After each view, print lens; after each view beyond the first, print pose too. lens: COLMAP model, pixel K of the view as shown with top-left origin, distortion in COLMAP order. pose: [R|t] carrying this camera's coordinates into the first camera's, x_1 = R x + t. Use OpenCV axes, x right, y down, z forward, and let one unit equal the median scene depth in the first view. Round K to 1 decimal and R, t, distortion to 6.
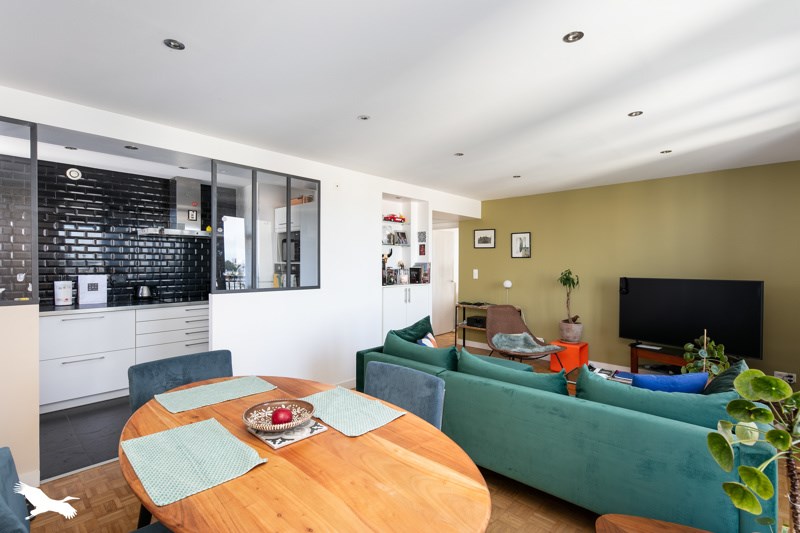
lens RADIAL K [[380.4, 0, 404.6], [0, 380.4, 263.9], [0, 0, 1]] dist [-0.003020, -0.000017]
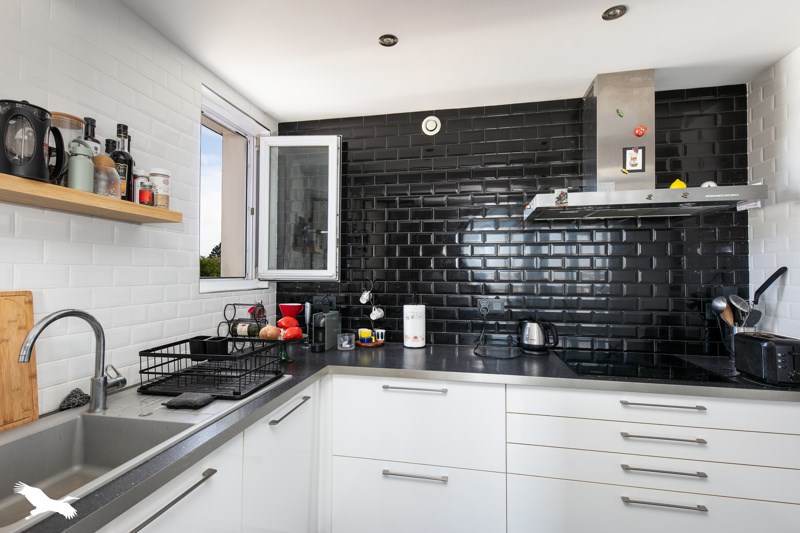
lens RADIAL K [[380.4, 0, 403.8], [0, 380.4, 265.2], [0, 0, 1]] dist [-0.003020, -0.000017]
pose [[0.528340, -0.013636, -0.848923, -0.330484], [-0.004664, 0.999809, -0.018962, -0.004482], [0.849020, 0.013978, 0.528176, 0.553977]]
